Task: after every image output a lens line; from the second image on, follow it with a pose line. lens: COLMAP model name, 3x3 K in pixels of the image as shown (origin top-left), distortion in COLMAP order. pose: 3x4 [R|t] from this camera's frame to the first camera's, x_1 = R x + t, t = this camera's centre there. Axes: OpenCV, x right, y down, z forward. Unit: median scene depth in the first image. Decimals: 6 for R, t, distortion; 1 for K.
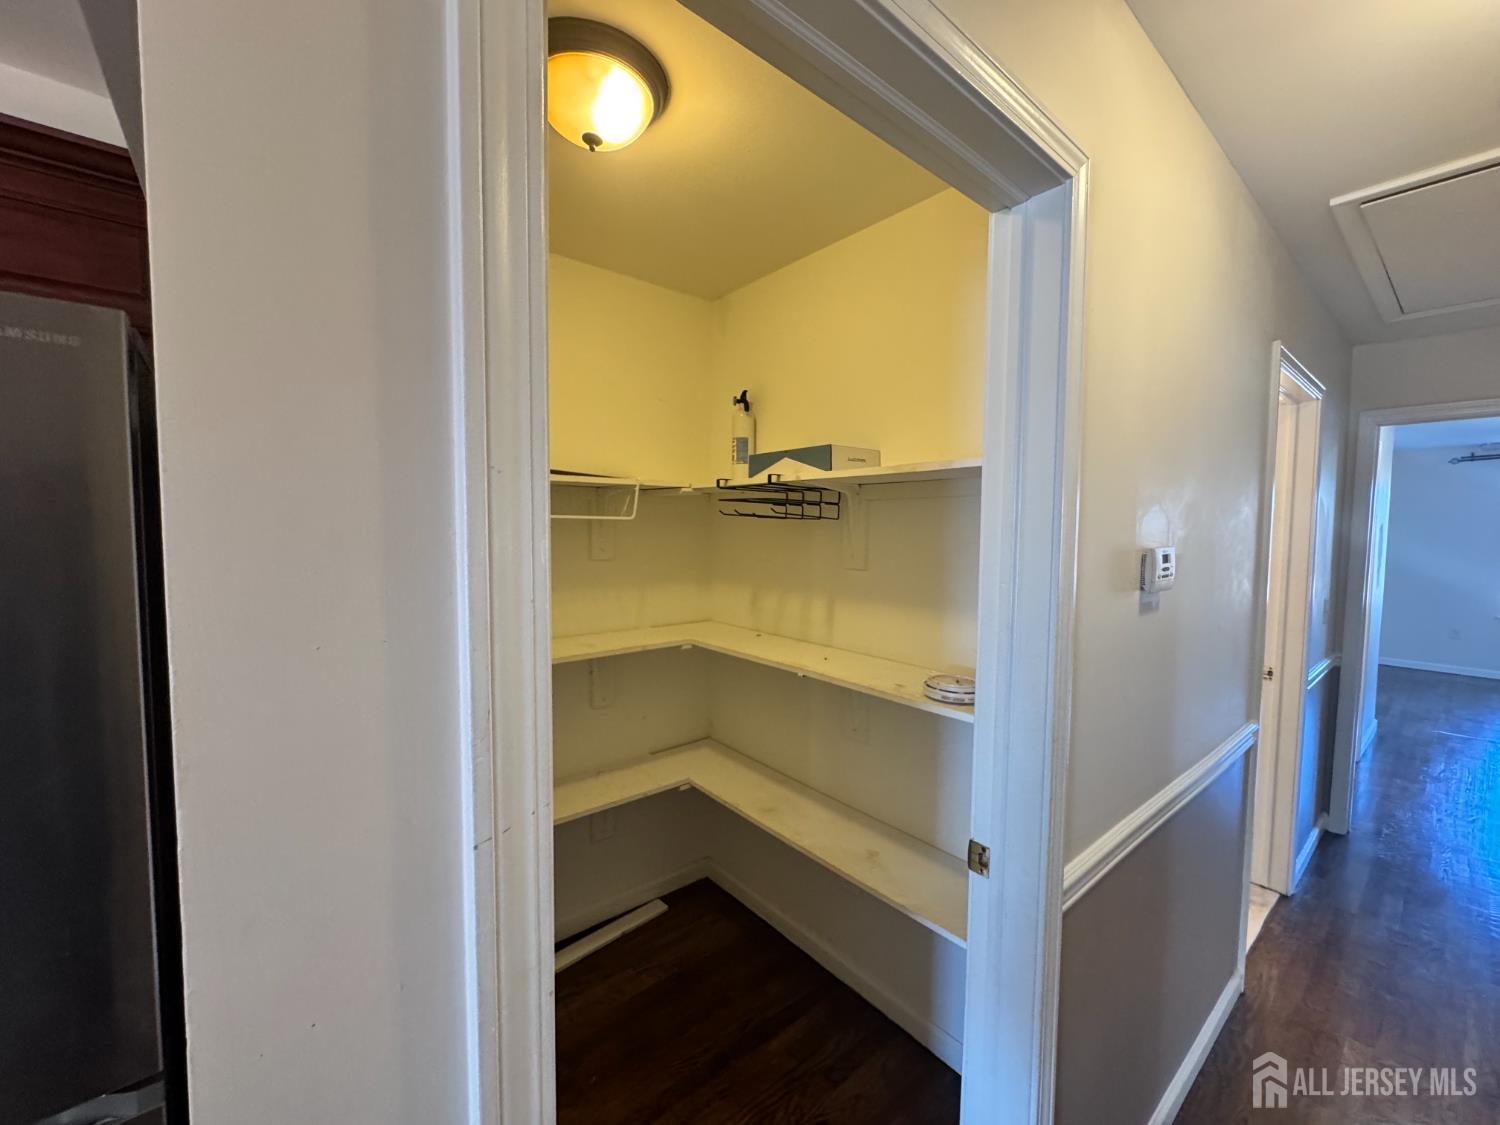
lens RADIAL K [[597.9, 0, 750.0], [0, 597.9, 562.5], [0, 0, 1]] dist [-0.000932, -0.000224]
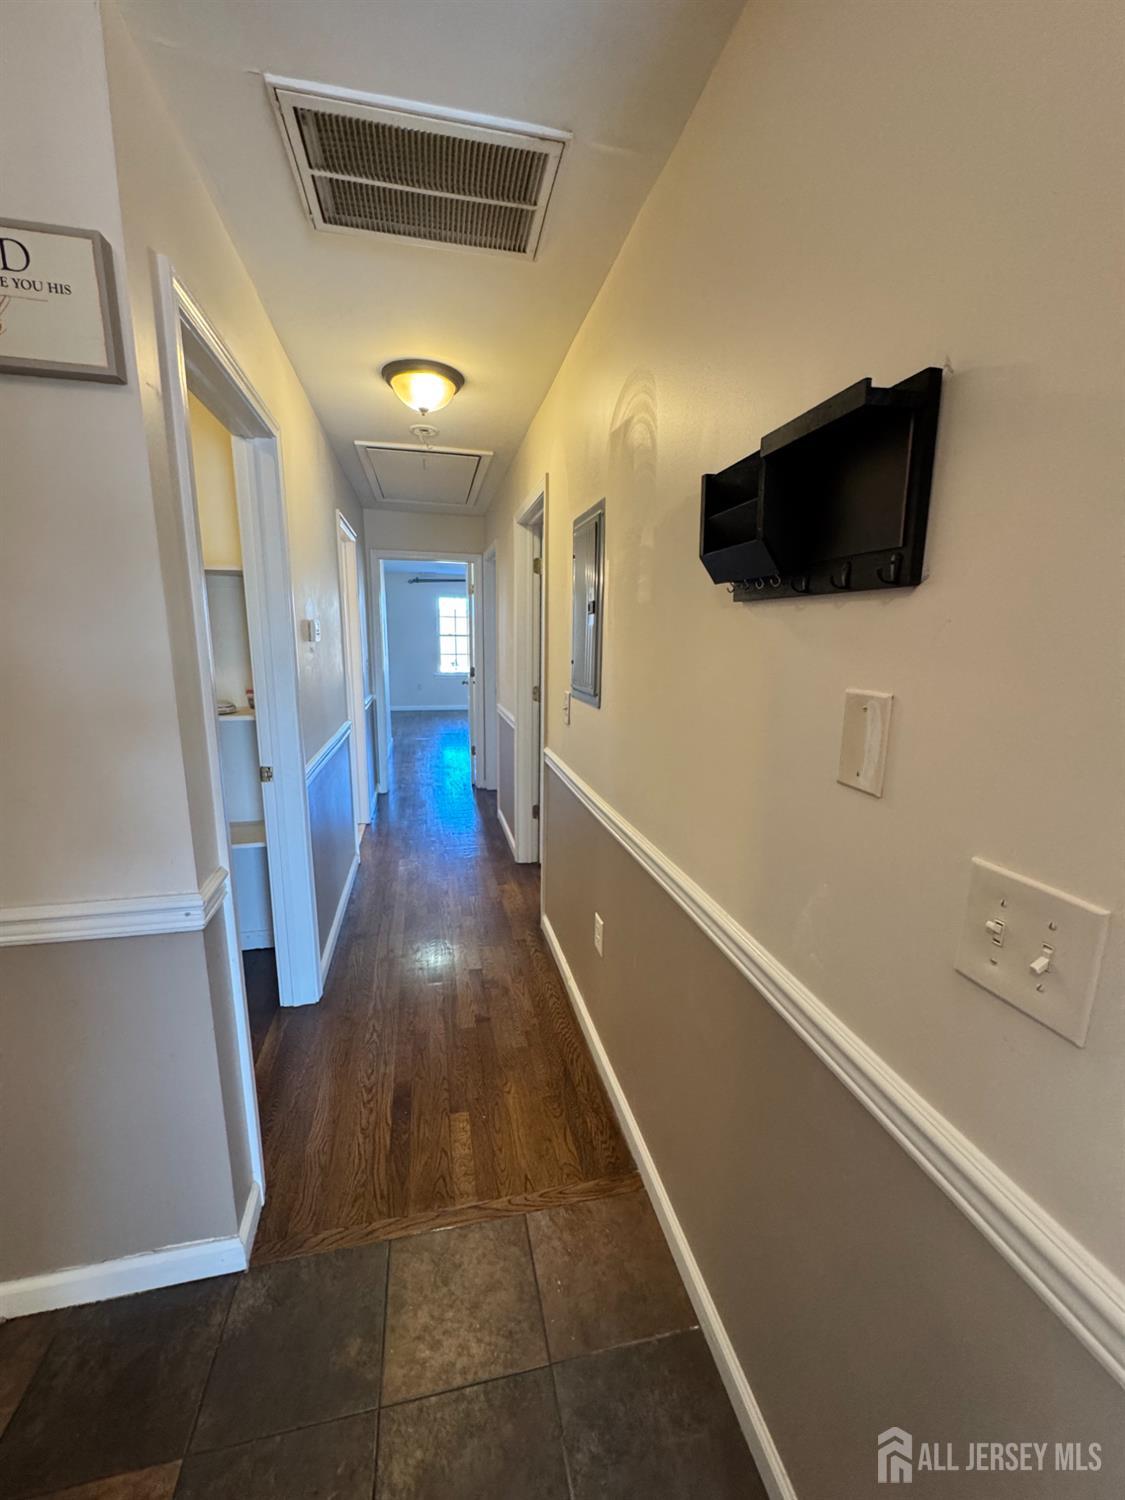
lens RADIAL K [[599.0, 0, 562.5], [0, 599.0, 750.0], [0, 0, 1]] dist [-0.003720, -0.000057]
pose [[0.449339, -0.175099, 0.876033, -0.416791], [0.043646, 0.983736, 0.174239, 0.048679], [-0.892294, -0.040057, 0.449673, -0.357451]]
